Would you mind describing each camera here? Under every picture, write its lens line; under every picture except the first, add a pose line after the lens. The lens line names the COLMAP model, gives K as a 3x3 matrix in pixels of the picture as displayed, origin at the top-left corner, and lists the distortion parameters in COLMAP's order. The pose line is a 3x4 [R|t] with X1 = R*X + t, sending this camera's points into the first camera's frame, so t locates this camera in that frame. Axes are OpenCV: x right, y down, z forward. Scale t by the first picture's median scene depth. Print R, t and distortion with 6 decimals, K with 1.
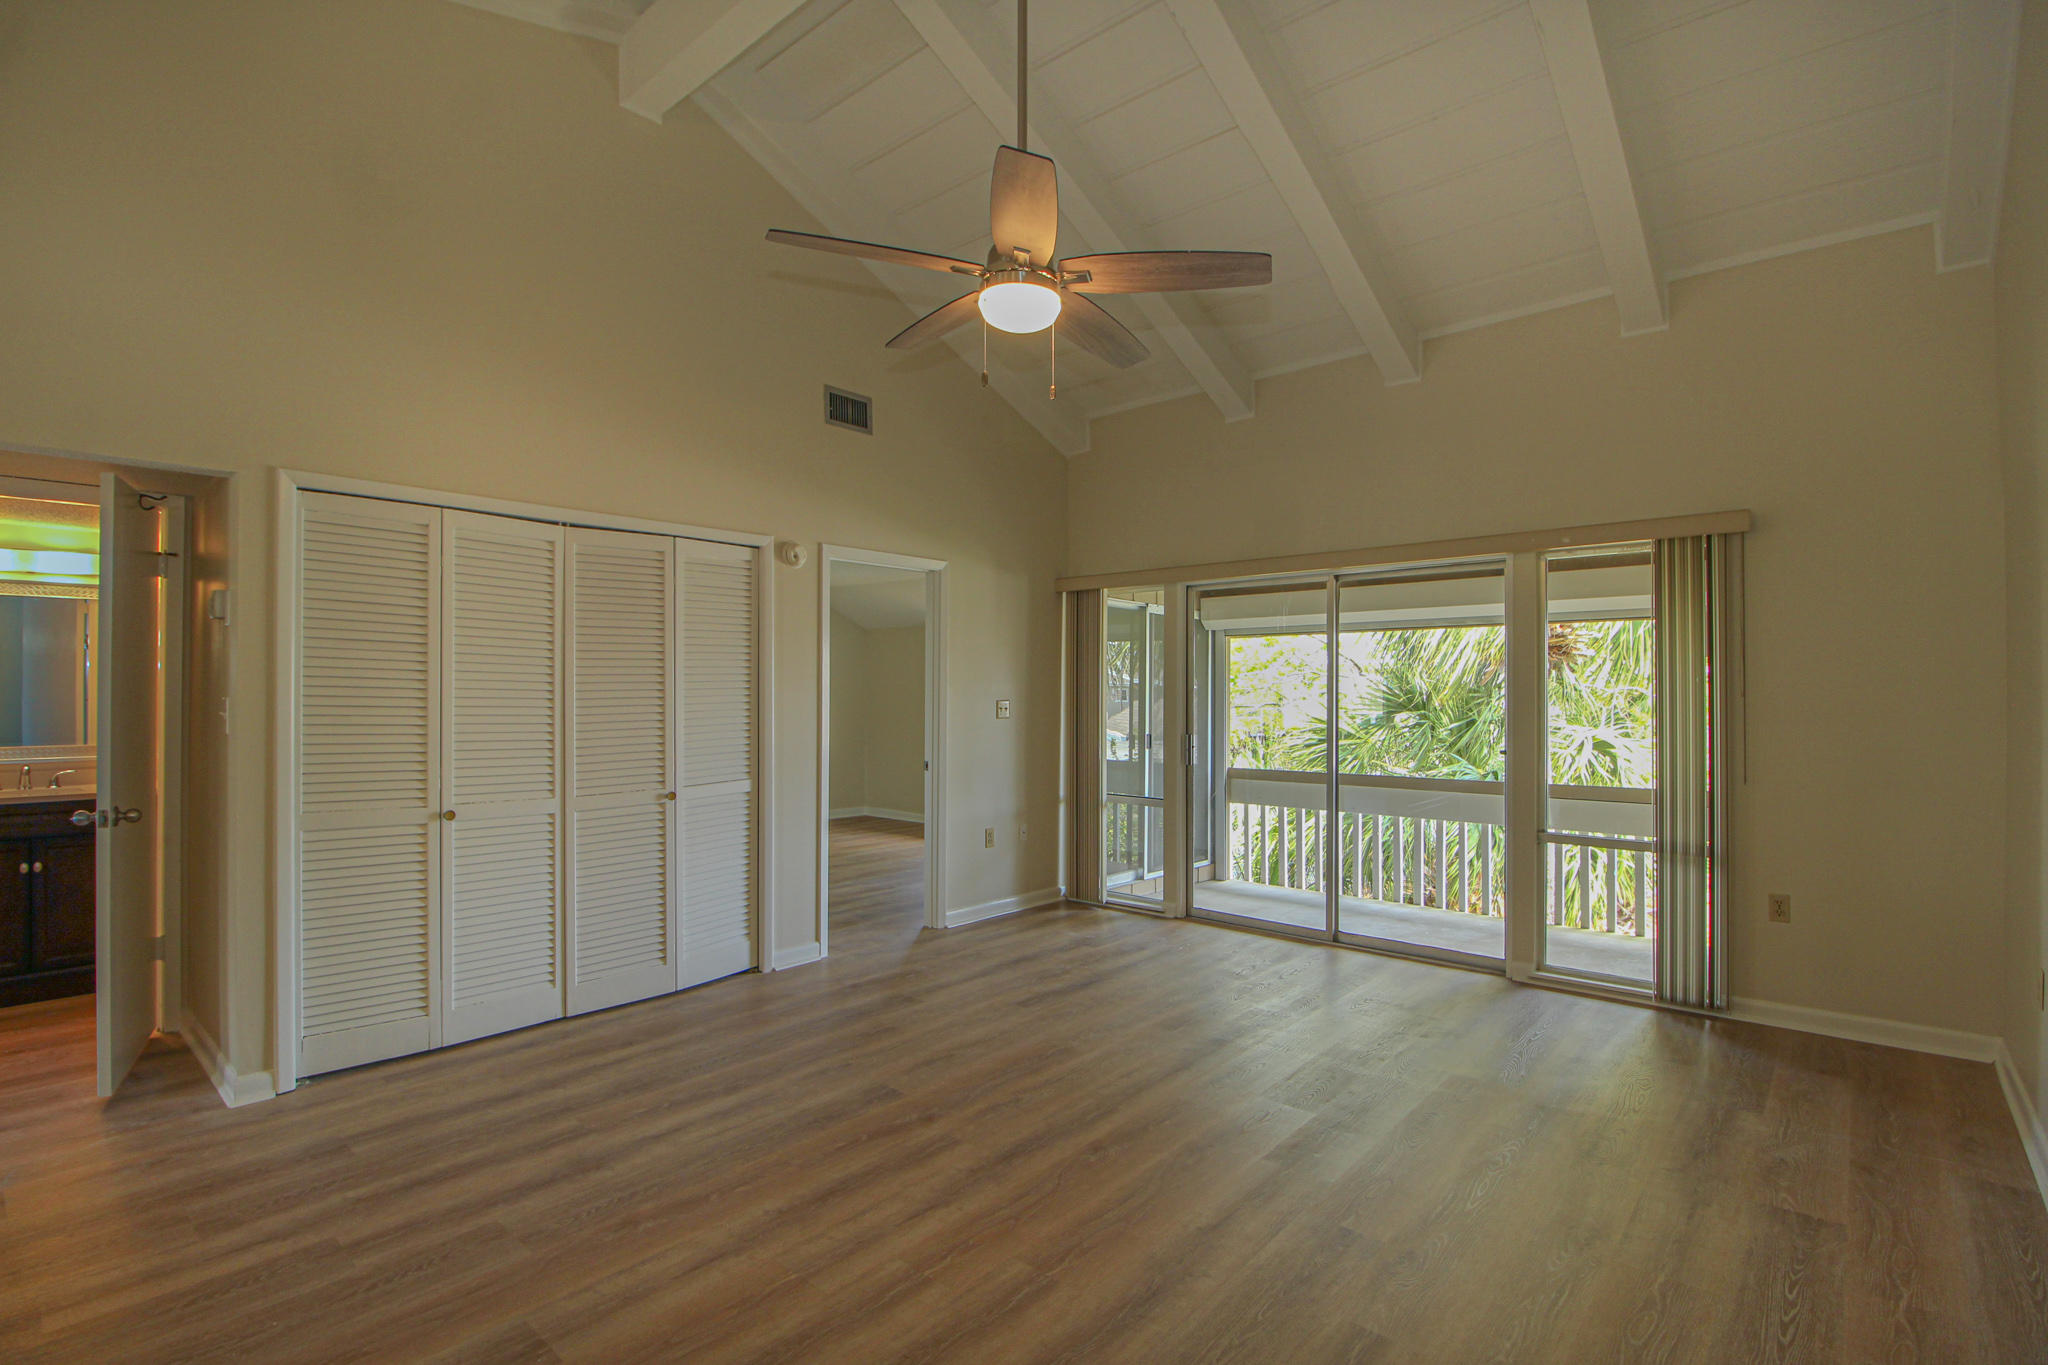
lens RADIAL K [[964.6, 0, 1039.2], [0, 964.6, 683.1], [0, 0, 1]] dist [0.001511, -0.014633]
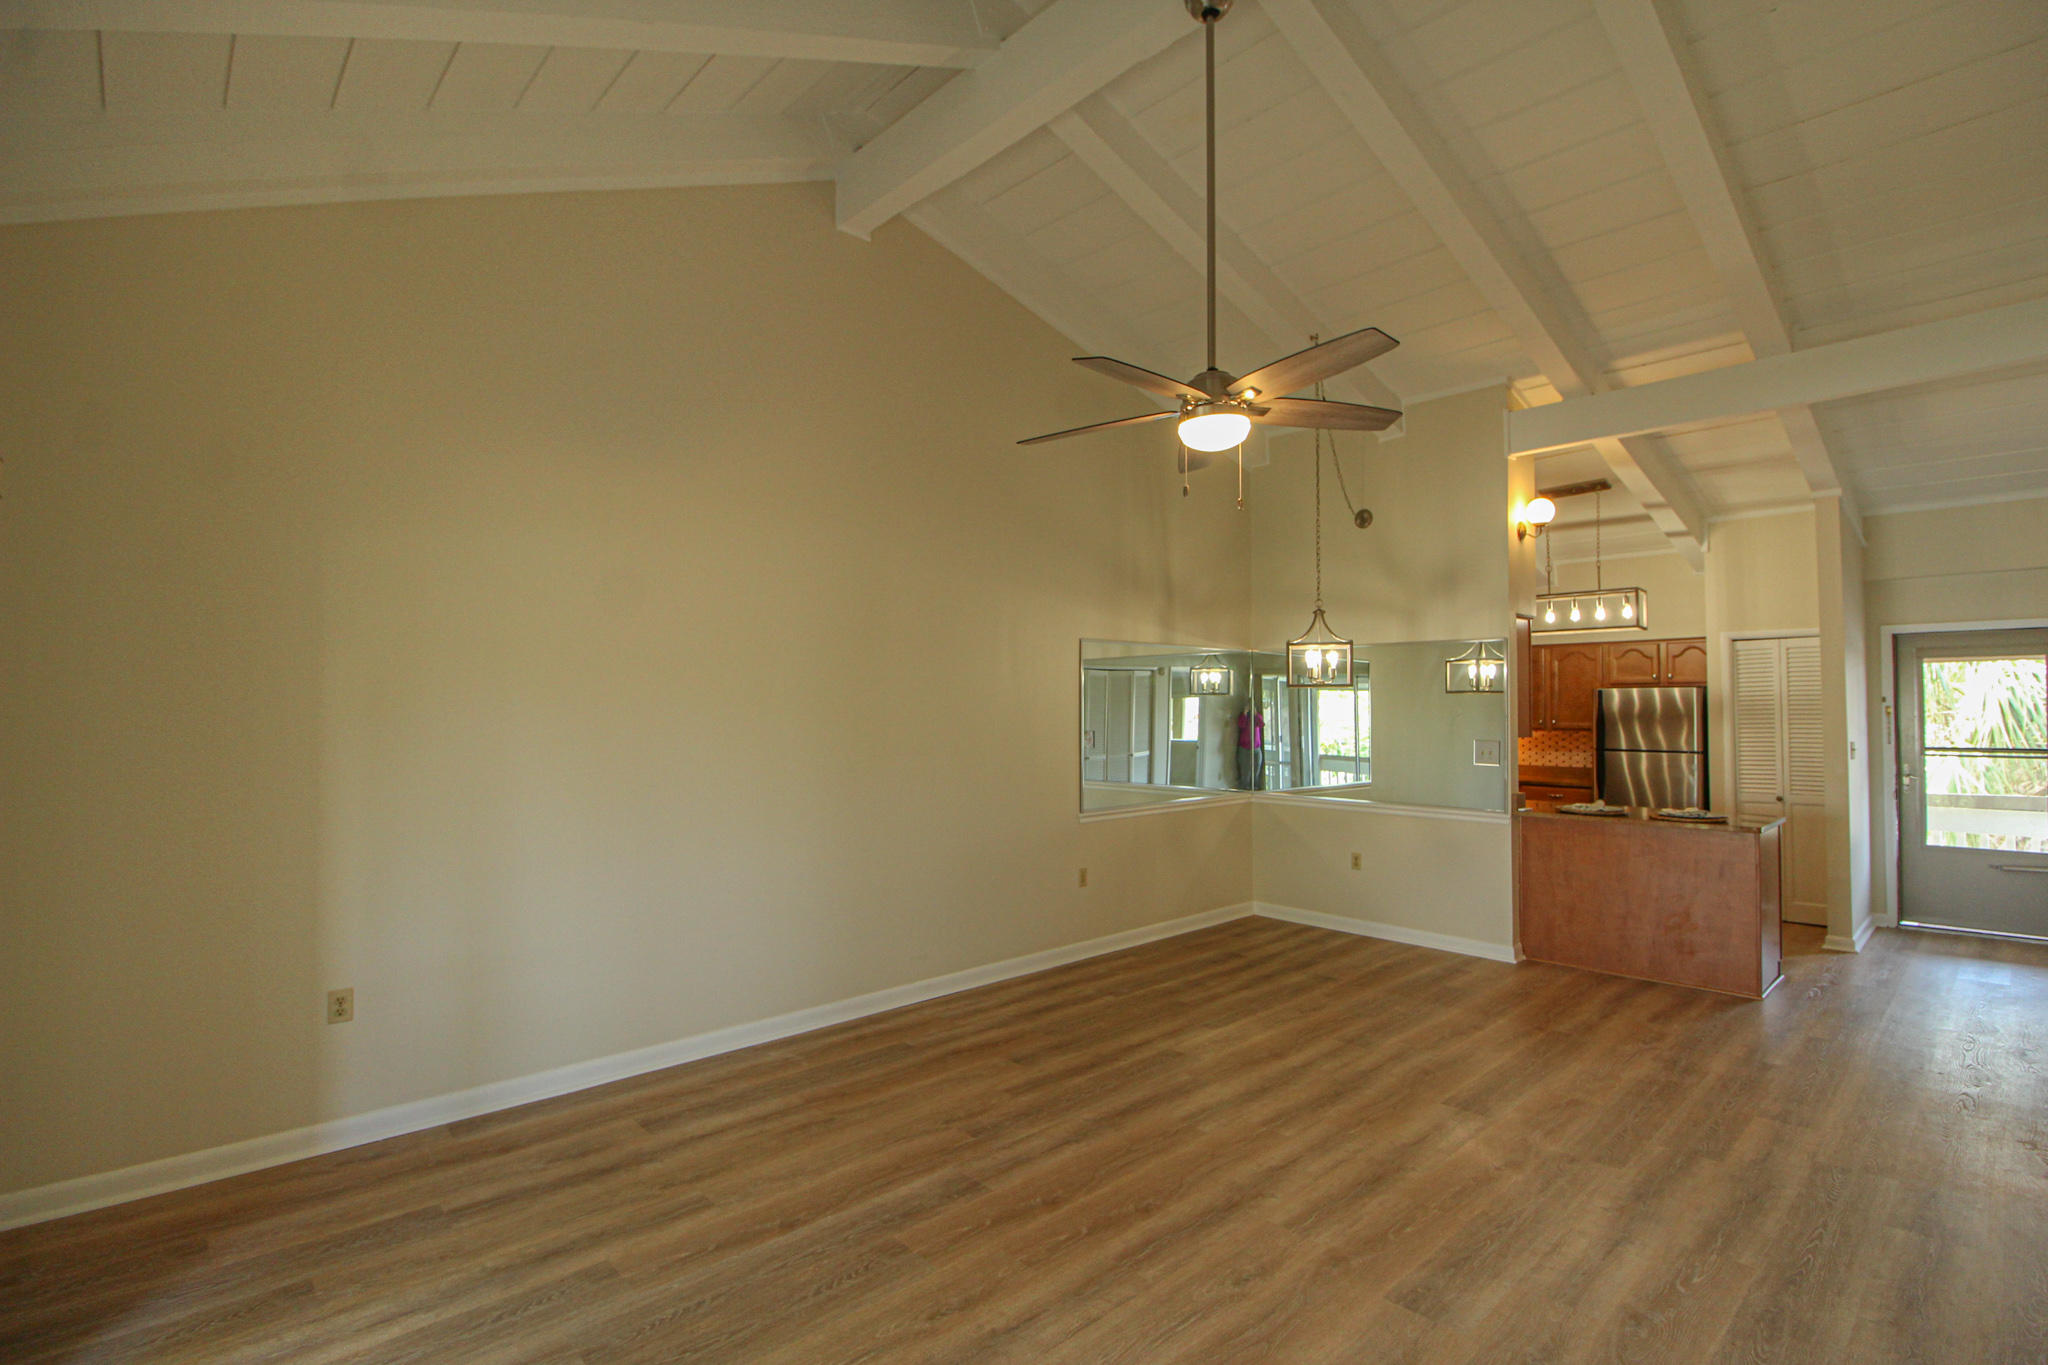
lens RADIAL K [[964.6, 0, 1039.2], [0, 964.6, 683.1], [0, 0, 1]] dist [0.001511, -0.014633]
pose [[-0.994340, 0.000105, 0.106243, 0.064898], [-0.004371, 0.999112, -0.041897, -0.031537], [-0.106153, -0.042124, -0.993457, 2.103124]]
